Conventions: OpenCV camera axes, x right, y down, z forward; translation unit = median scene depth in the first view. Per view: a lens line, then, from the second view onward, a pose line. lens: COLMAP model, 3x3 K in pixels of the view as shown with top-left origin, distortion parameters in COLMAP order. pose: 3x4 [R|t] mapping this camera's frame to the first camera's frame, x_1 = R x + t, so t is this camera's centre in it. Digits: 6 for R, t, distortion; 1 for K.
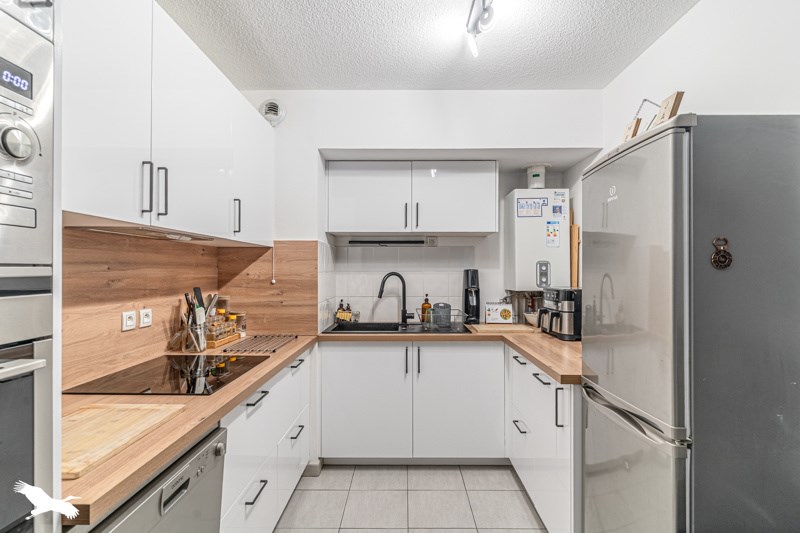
lens RADIAL K [[391.1, 0, 398.8], [0, 391.1, 267.1], [0, 0, 1]] dist [-0.000404, 0.000003]
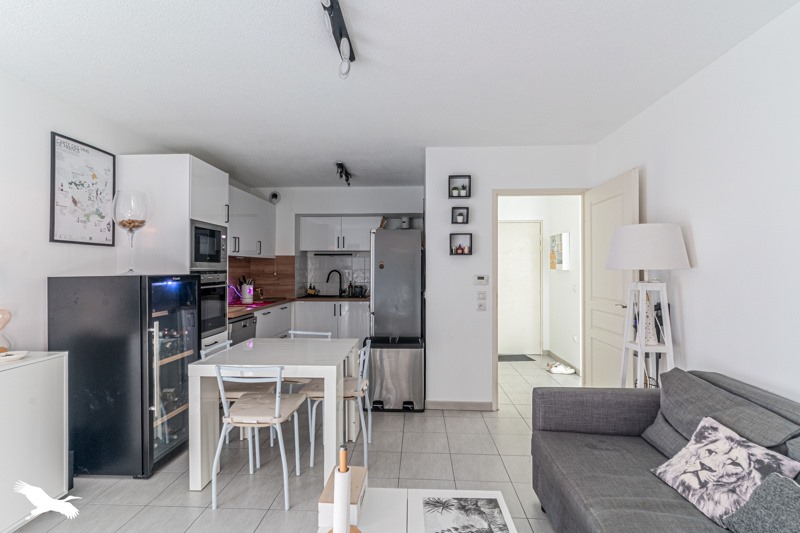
lens RADIAL K [[391.1, 0, 401.6], [0, 391.1, 268.1], [0, 0, 1]] dist [-0.000404, 0.000003]
pose [[0.999607, -0.006655, -0.027232, 0.411518], [0.006722, 0.999975, 0.002391, 0.002348], [0.027216, -0.002573, 0.999626, -1.080148]]
